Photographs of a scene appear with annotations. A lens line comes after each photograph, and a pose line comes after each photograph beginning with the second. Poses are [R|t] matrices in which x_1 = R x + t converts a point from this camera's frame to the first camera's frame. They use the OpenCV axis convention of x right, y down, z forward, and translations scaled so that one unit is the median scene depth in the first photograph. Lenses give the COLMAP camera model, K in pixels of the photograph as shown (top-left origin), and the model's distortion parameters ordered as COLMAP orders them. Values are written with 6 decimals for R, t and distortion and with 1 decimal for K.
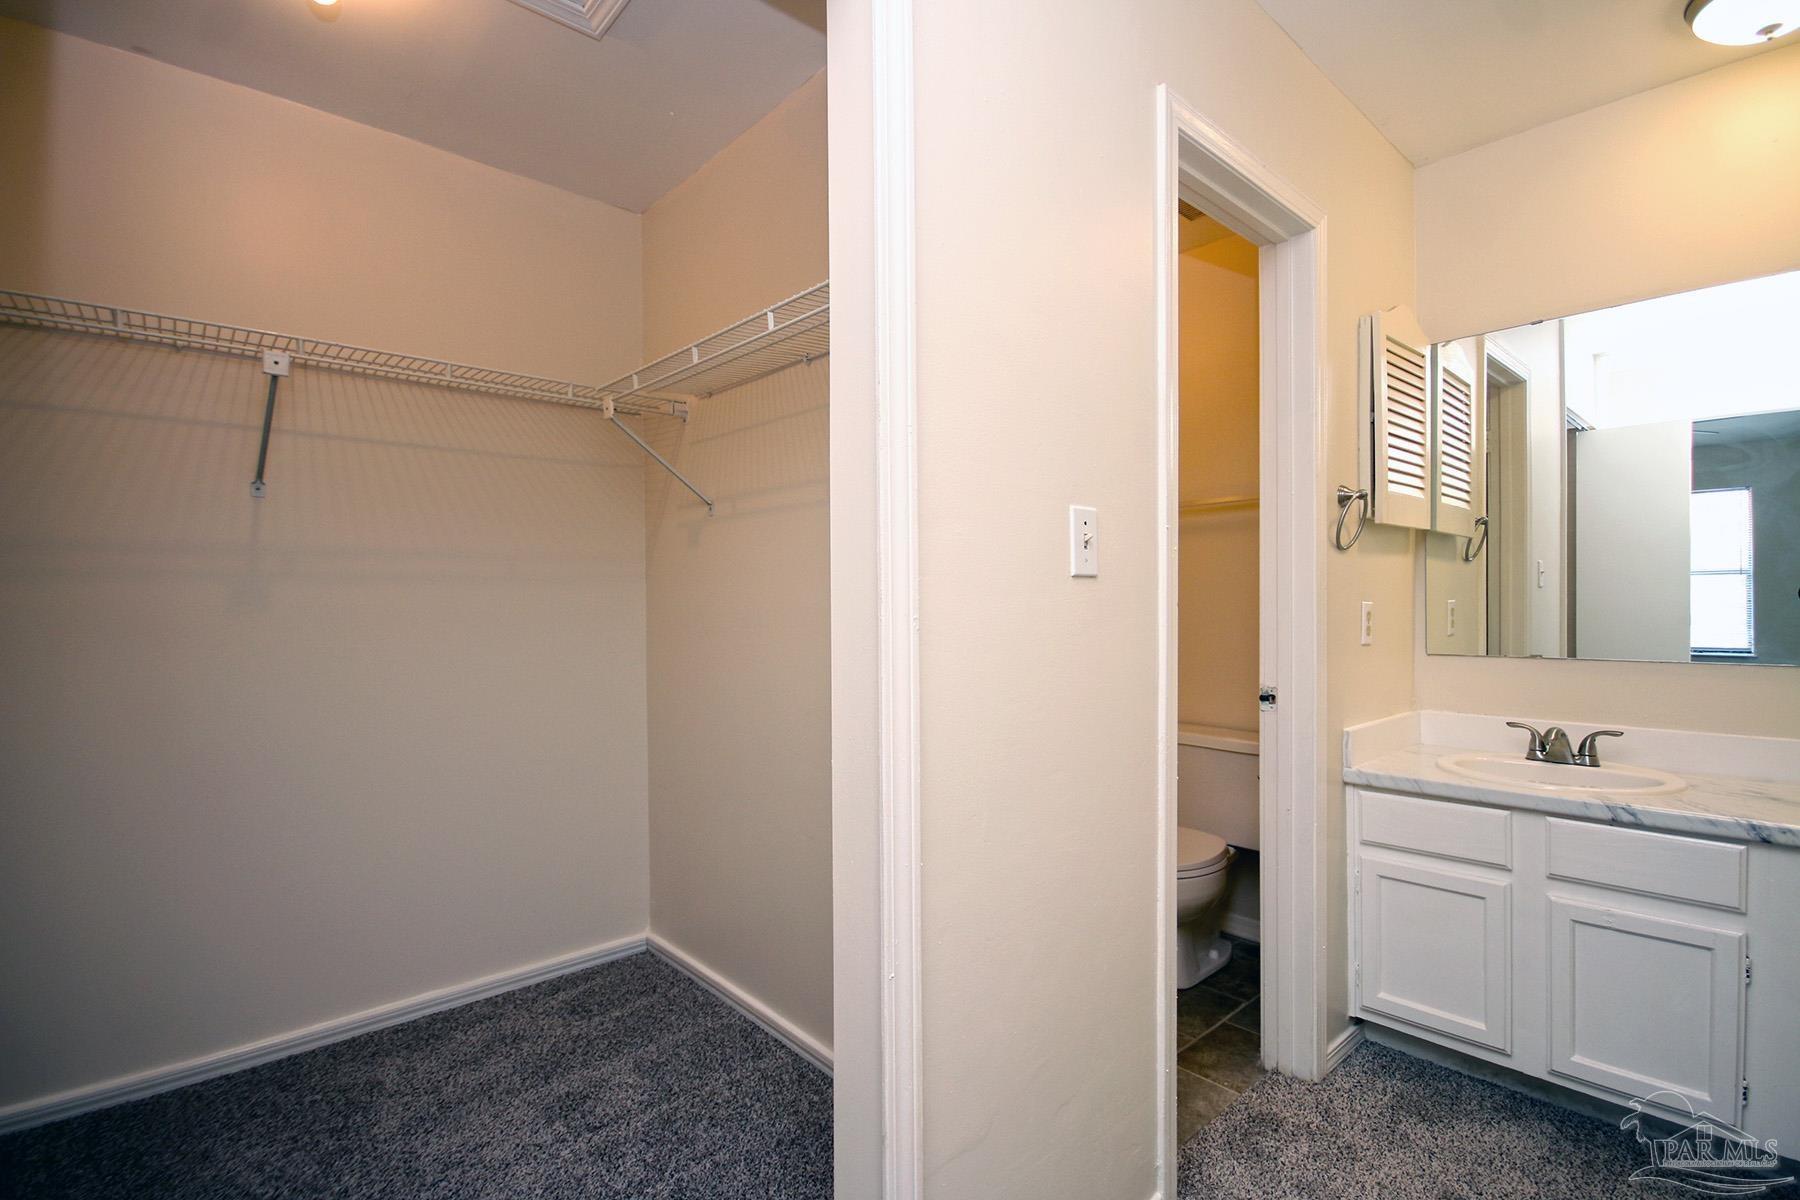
lens RADIAL K [[825.0, 0, 894.0], [0, 825.0, 602.5], [0, 0, 1]] dist [0.002200, -0.003516]
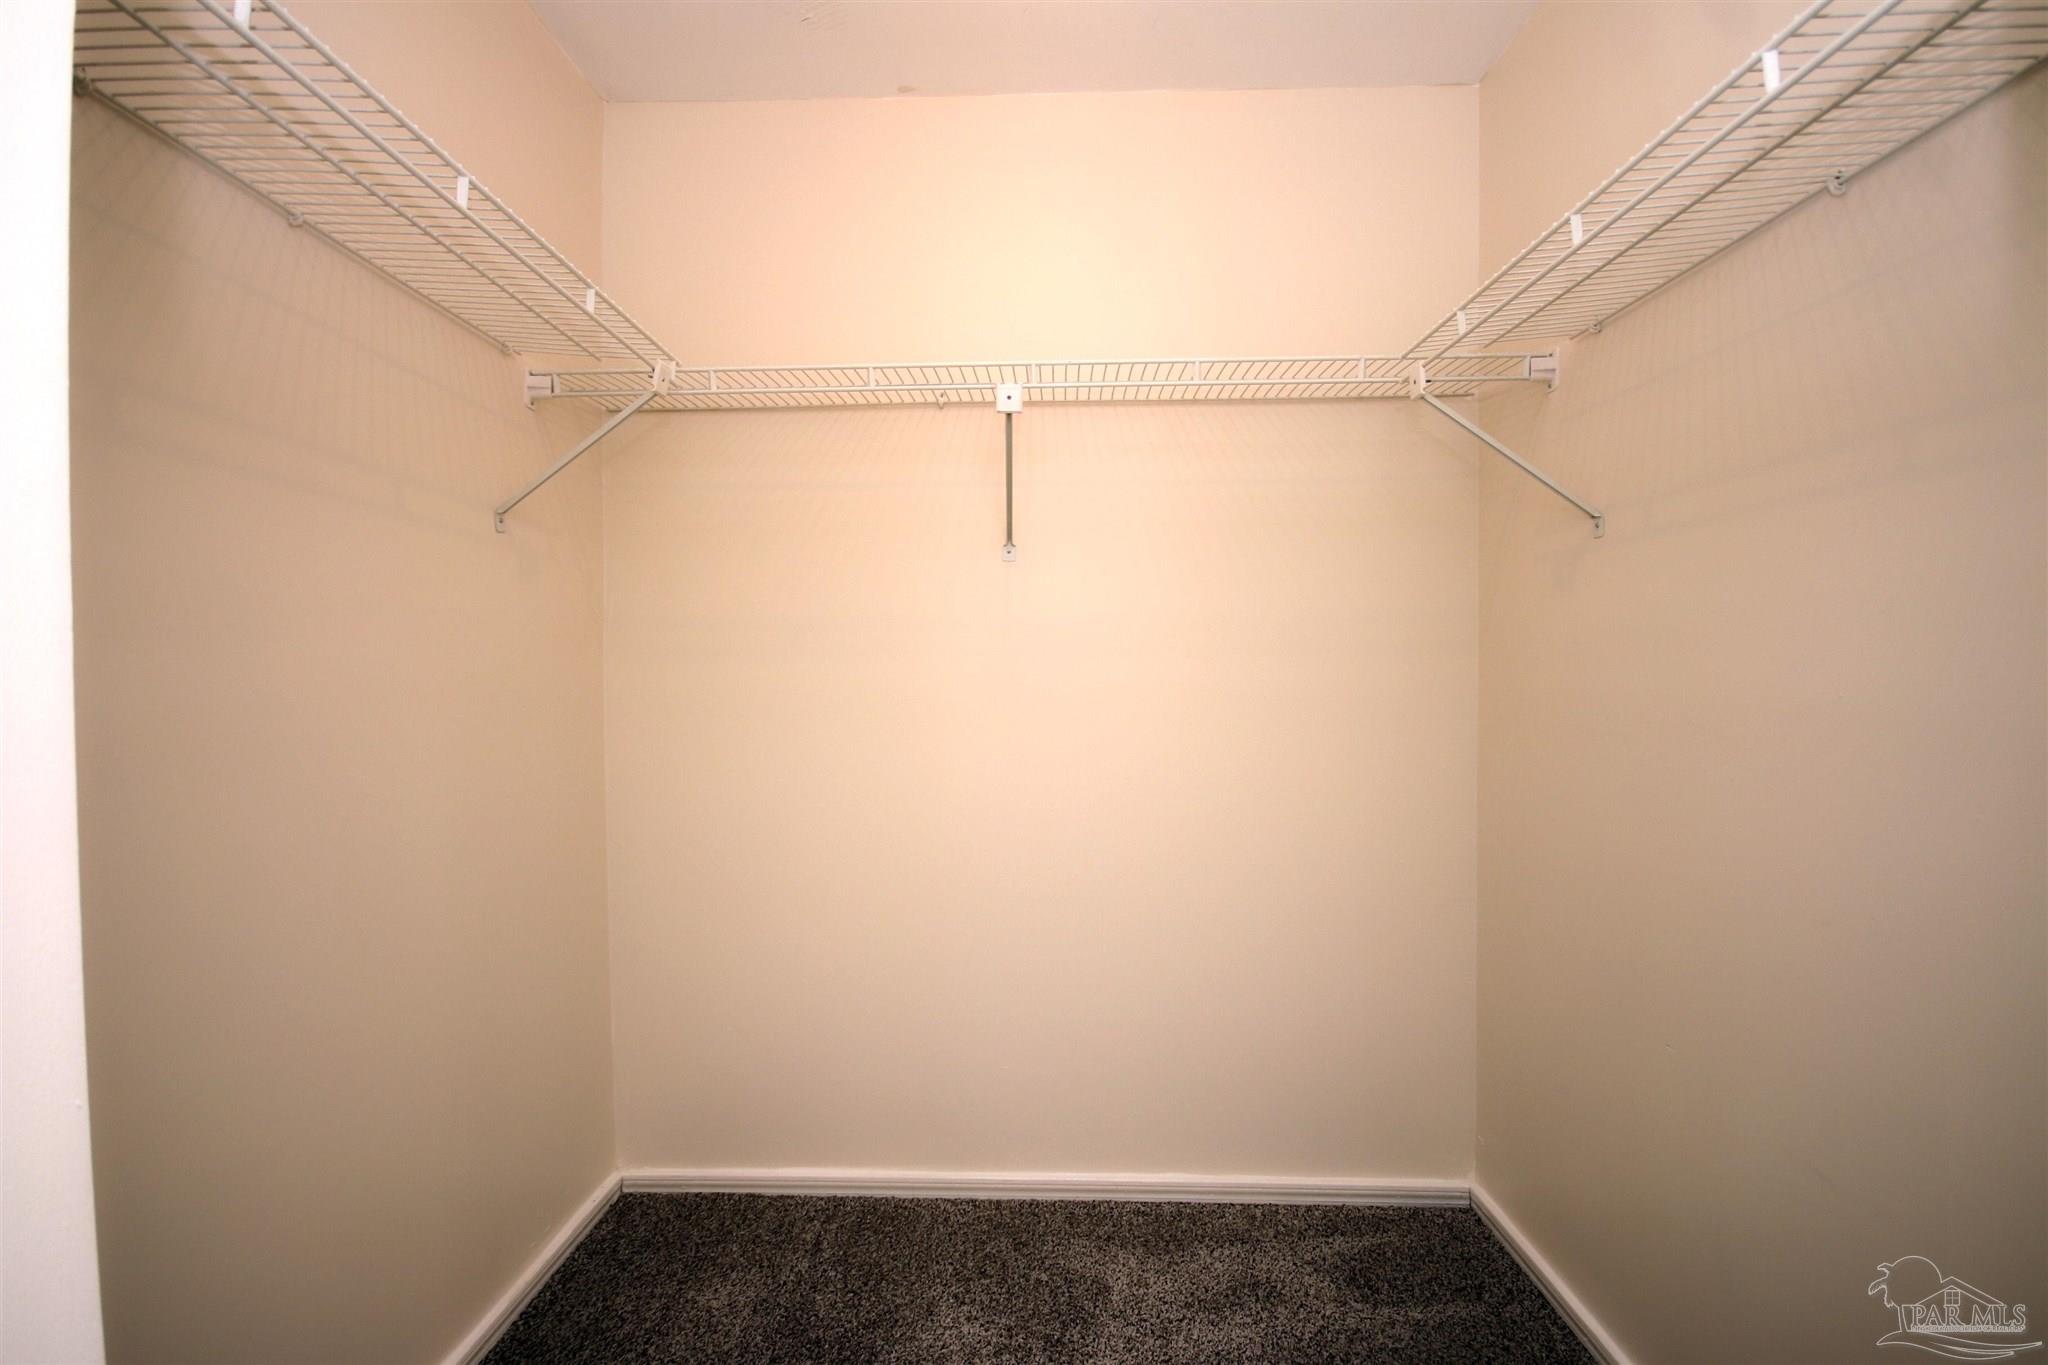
lens RADIAL K [[938.7, 0, 1018.0], [0, 938.7, 690.7], [0, 0, 1]] dist [0.002200, -0.003516]
pose [[0.728415, 0.019959, -0.684845, -0.071768], [-0.005917, 0.999722, 0.022843, -0.012514], [0.685111, -0.012587, 0.728330, 0.268355]]
